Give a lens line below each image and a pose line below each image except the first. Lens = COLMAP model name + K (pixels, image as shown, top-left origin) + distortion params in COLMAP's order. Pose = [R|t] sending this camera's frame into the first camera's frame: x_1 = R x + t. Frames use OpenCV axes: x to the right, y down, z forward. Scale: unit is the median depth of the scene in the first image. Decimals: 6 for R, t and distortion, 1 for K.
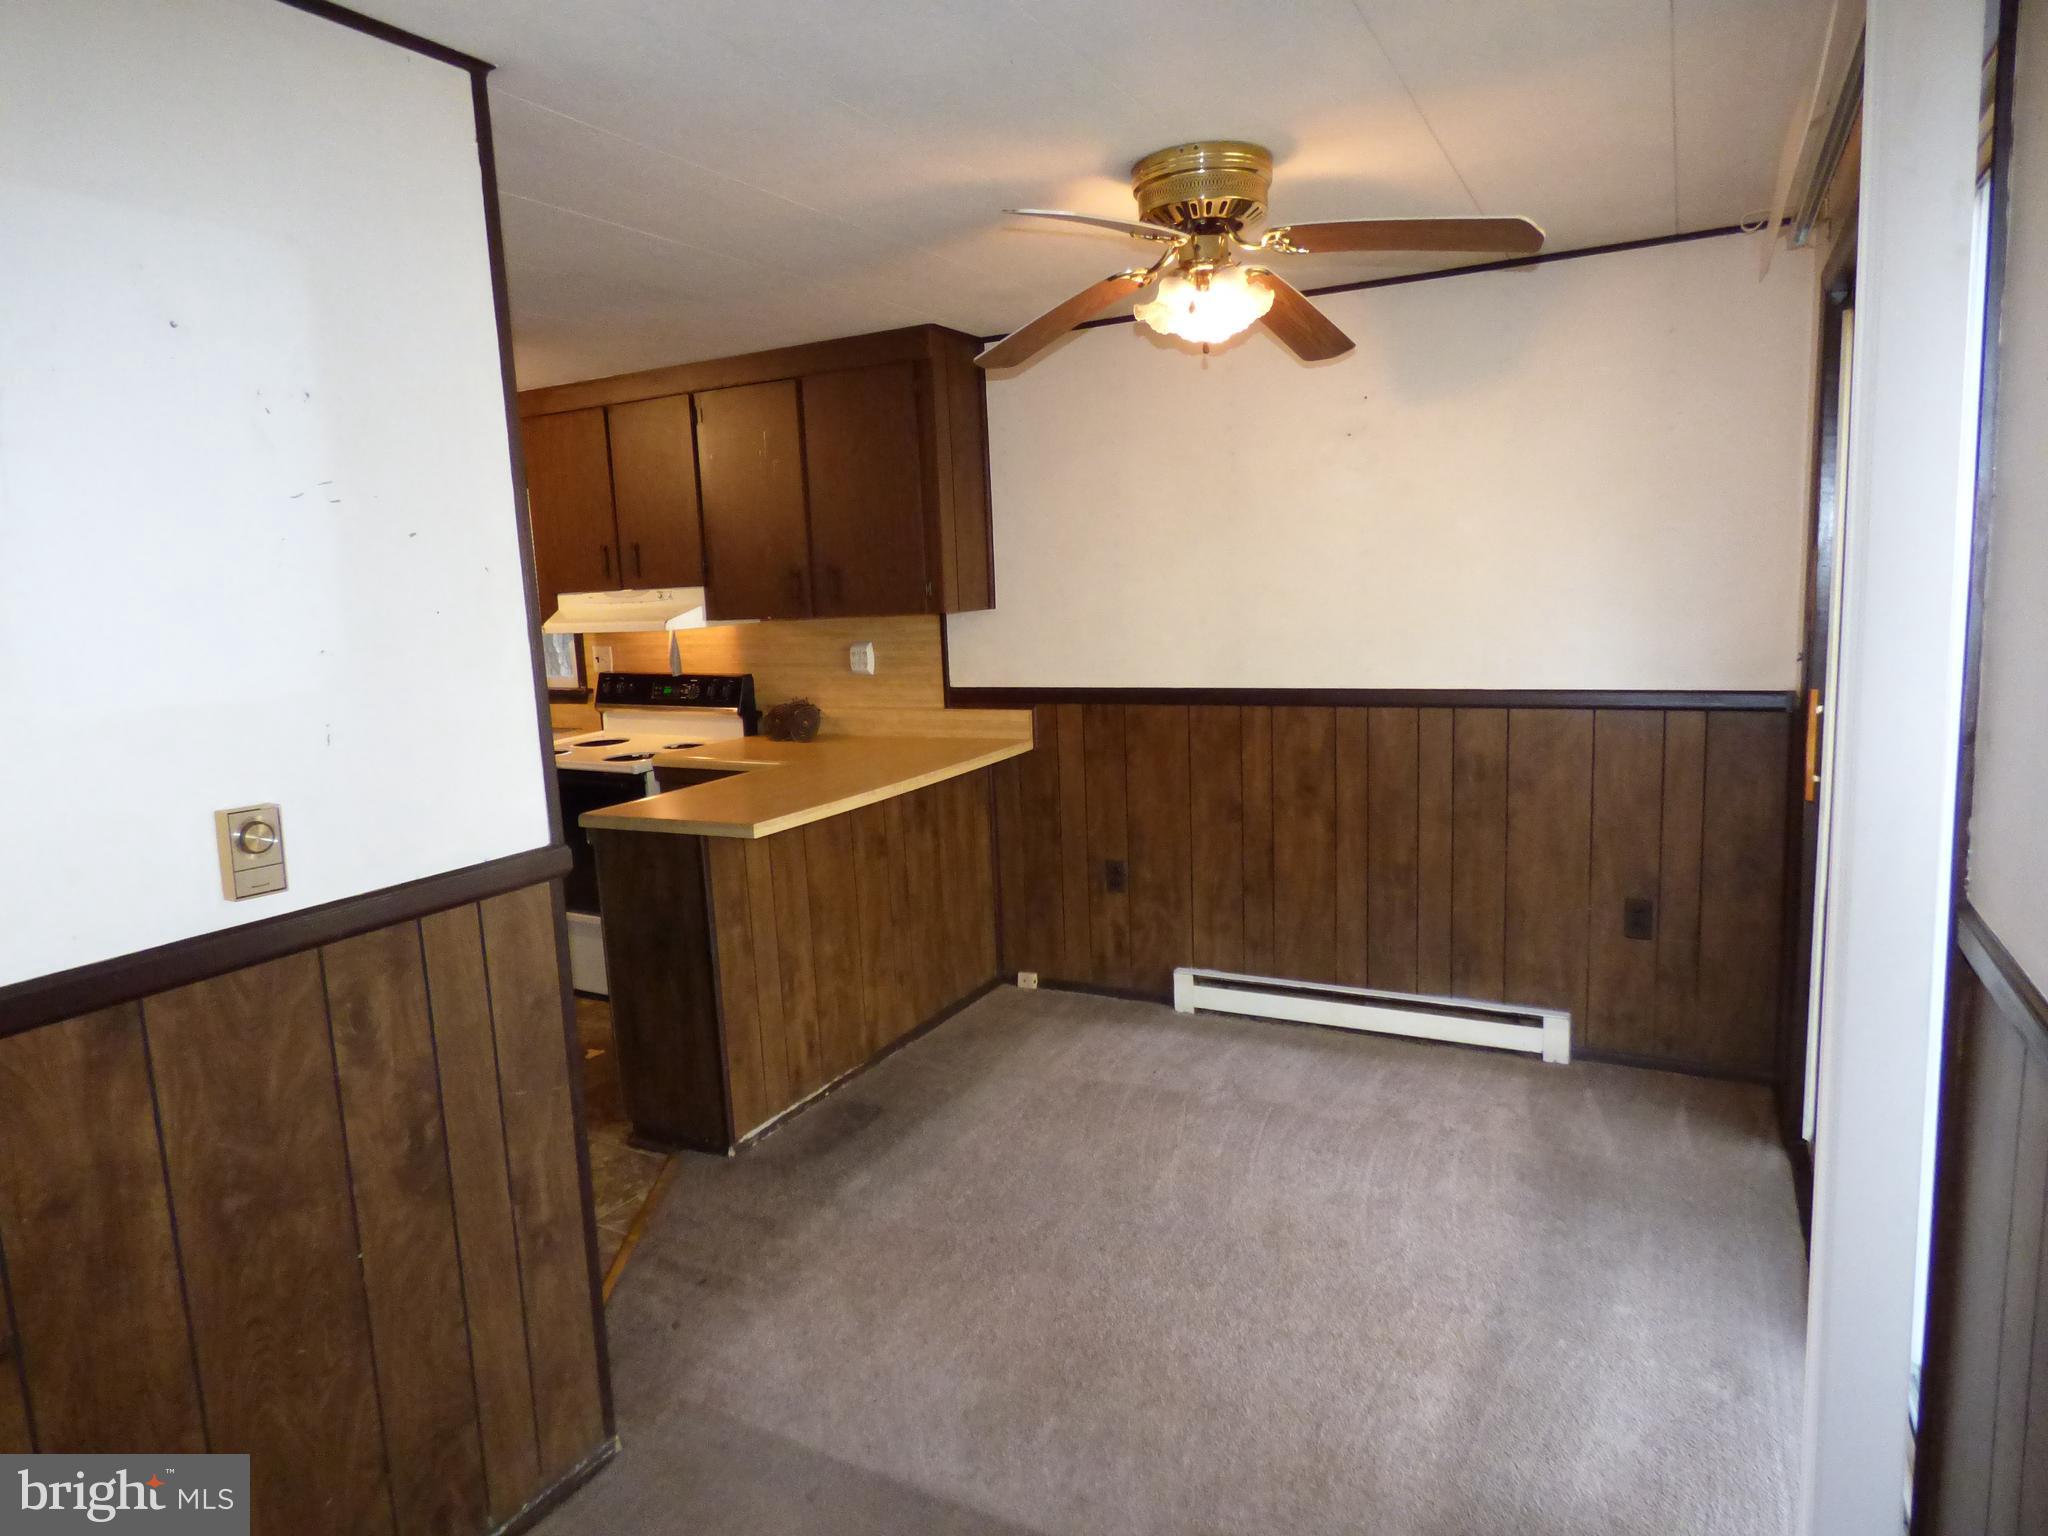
lens RADIAL K [[1246.2, 0, 1023.2], [0, 1246.2, 761.1], [0, 0, 1]] dist [0.003852, 0.001051]
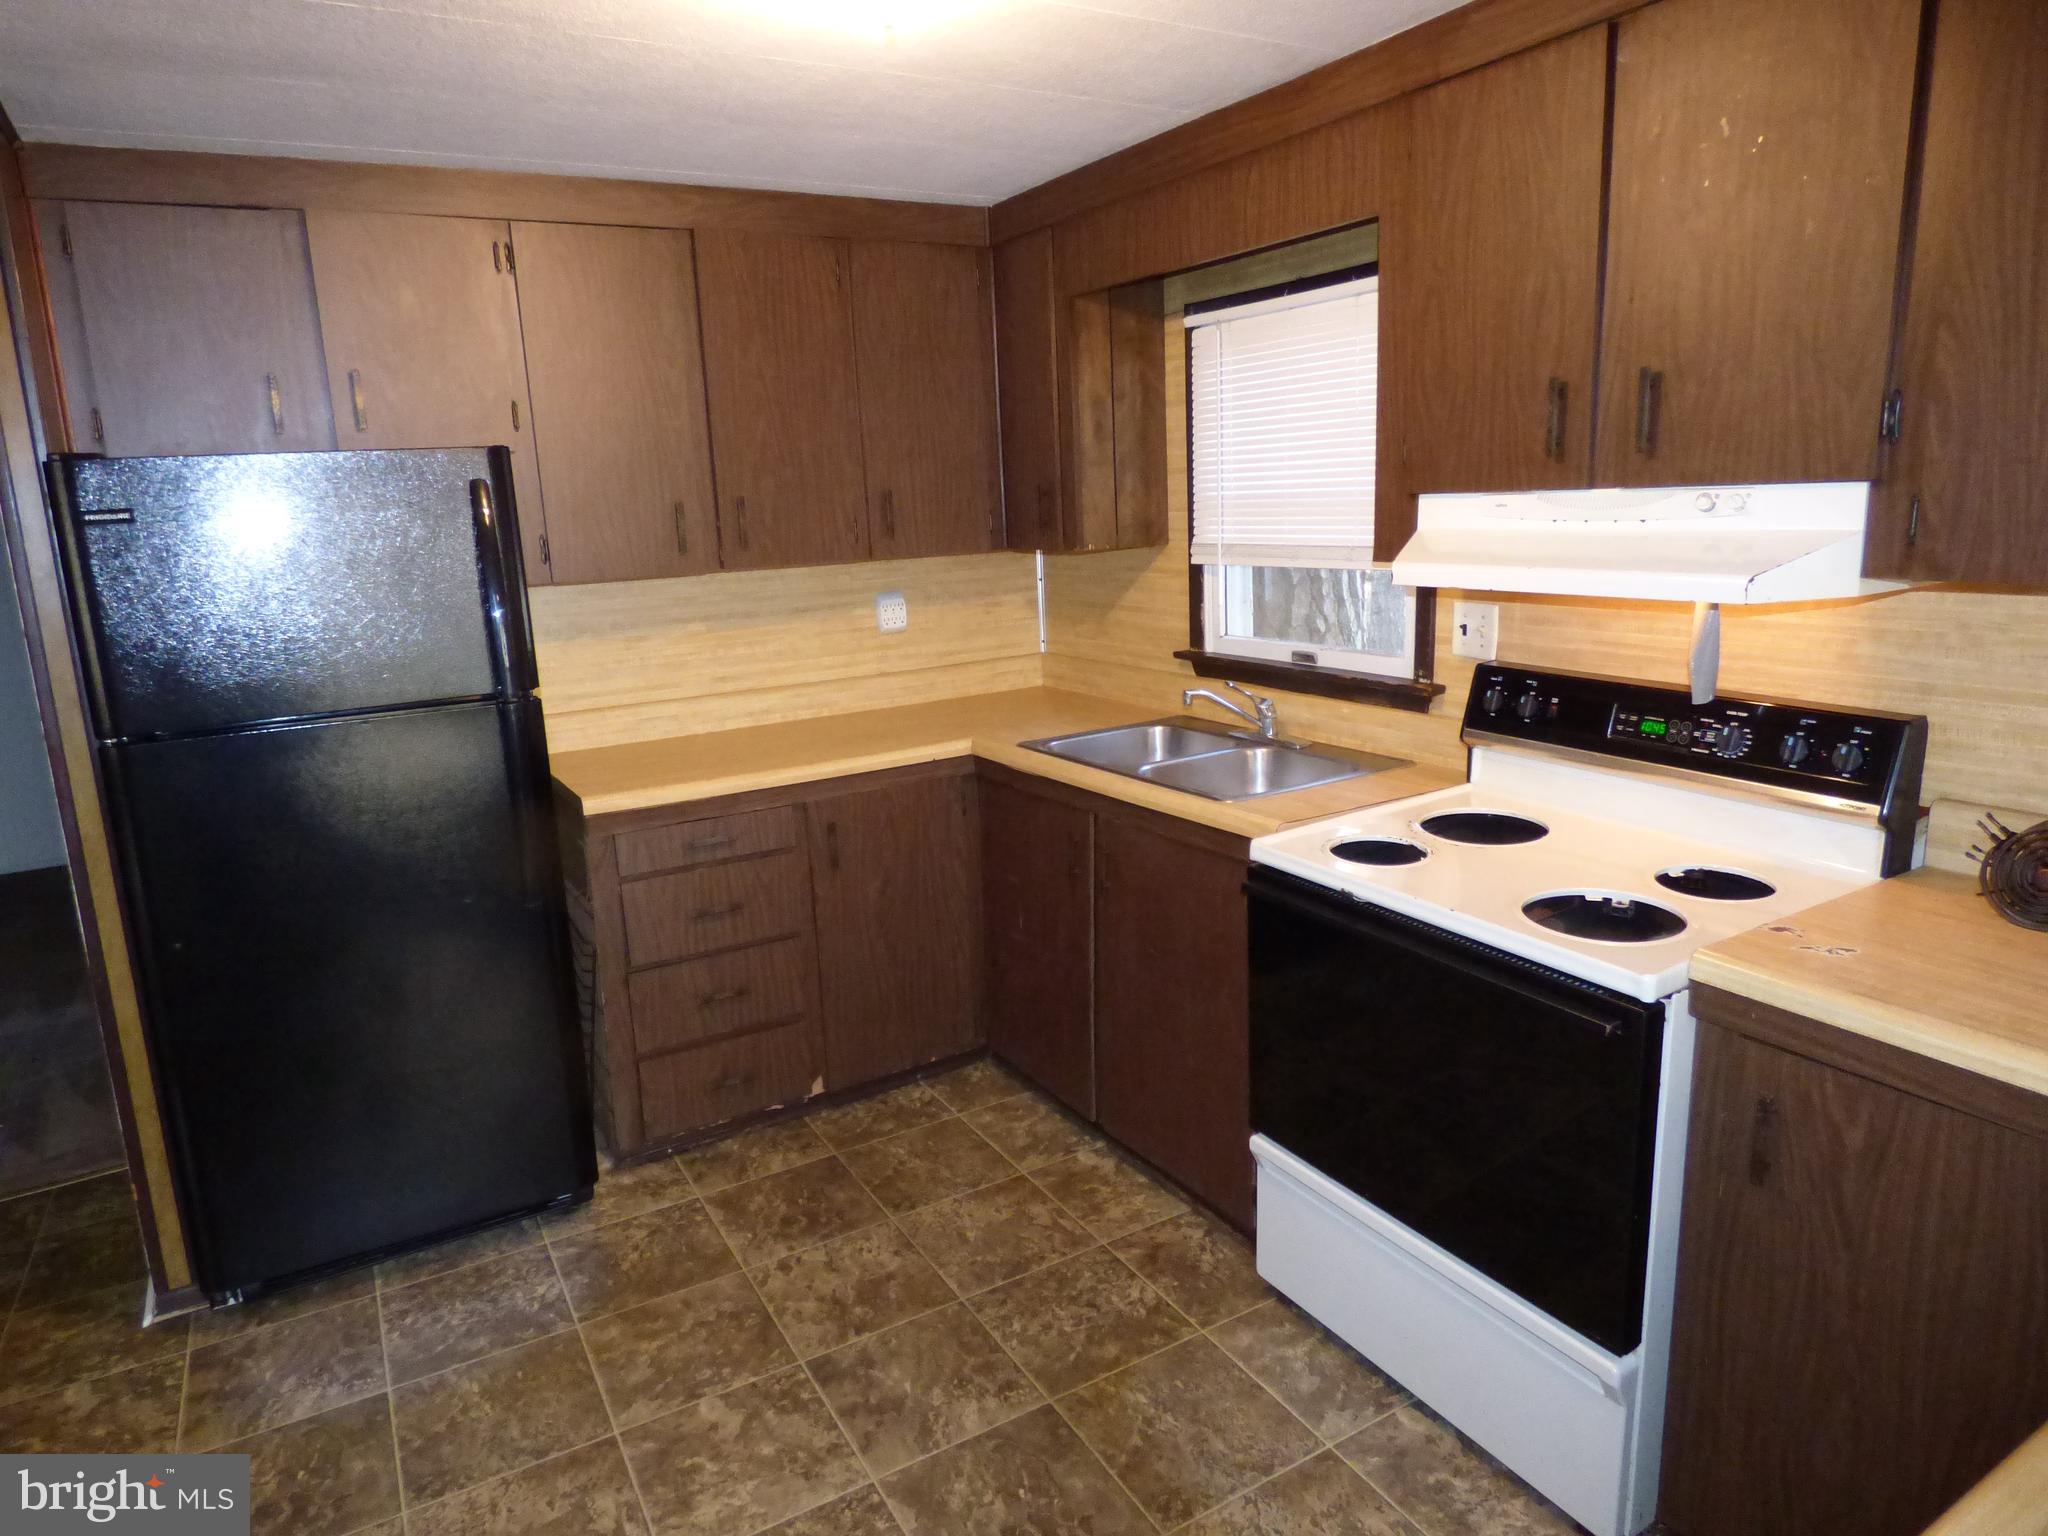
lens RADIAL K [[1254.6, 0, 1002.7], [0, 1254.6, 756.9], [0, 0, 1]] dist [-0.006177, -0.003291]
pose [[0.850389, 0.121203, -0.512004, -0.310468], [-0.080114, 0.991587, 0.101670, -0.088148], [0.520020, -0.045441, 0.852945, 0.631950]]
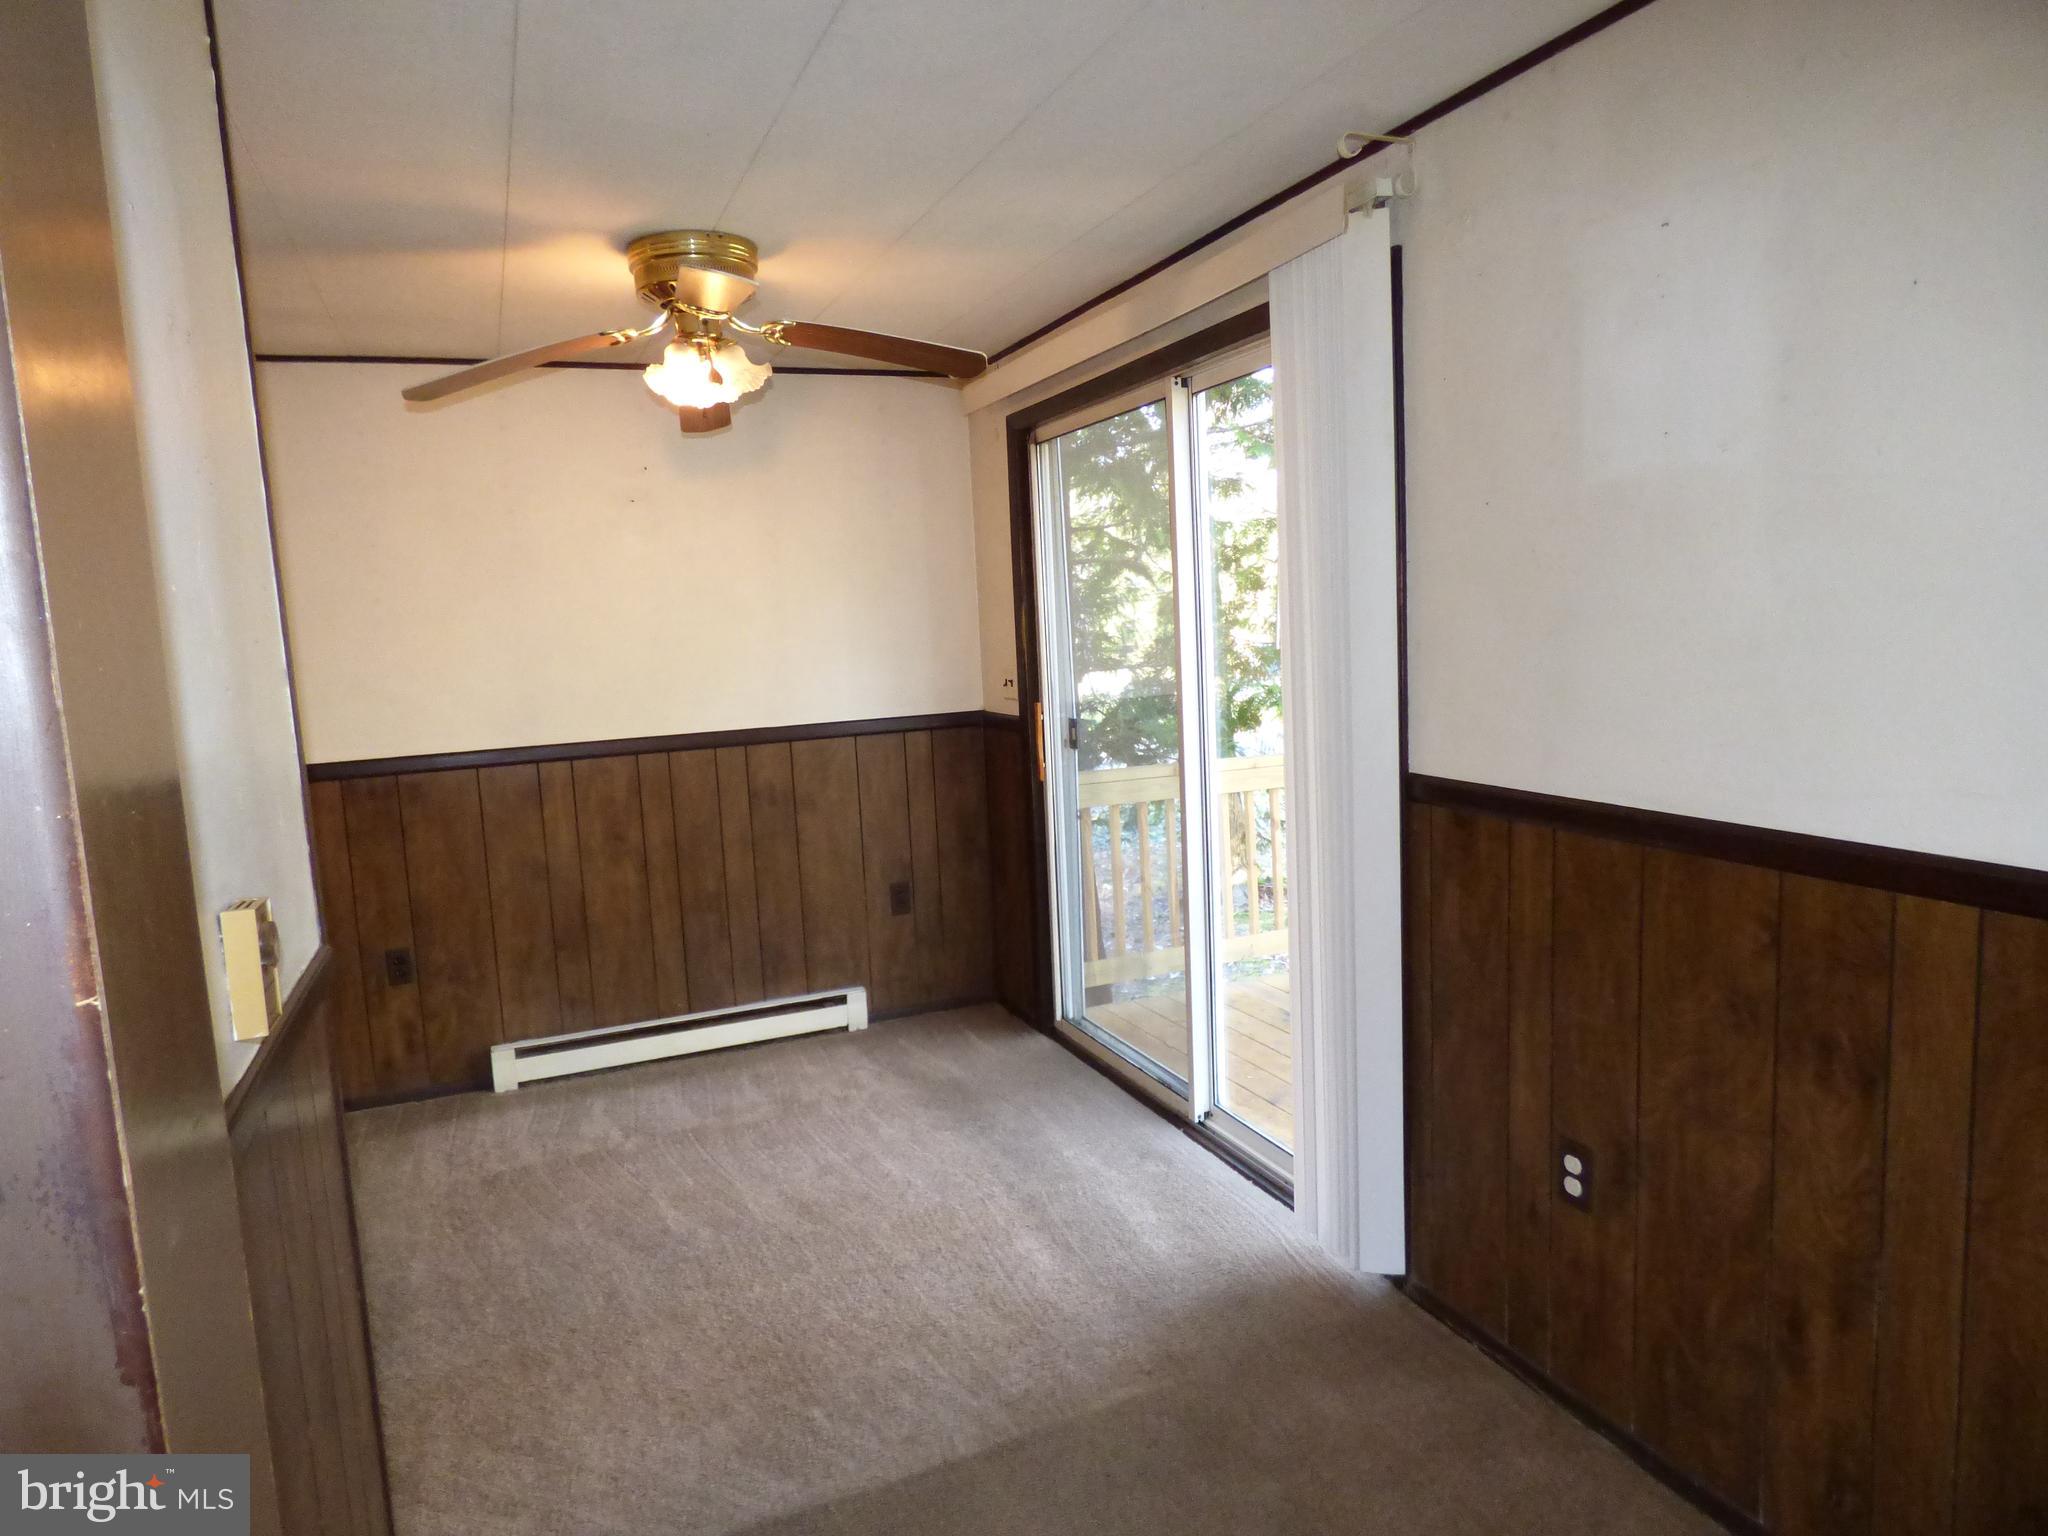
lens RADIAL K [[1232.1, 0, 1015.0], [0, 1232.1, 754.3], [0, 0, 1]] dist [-0.002941, 0.000506]
pose [[0.634917, -0.075634, 0.768869, -0.354421], [0.131200, 0.991297, -0.010828, 0.009405], [-0.761359, 0.107750, 0.639314, 0.088631]]
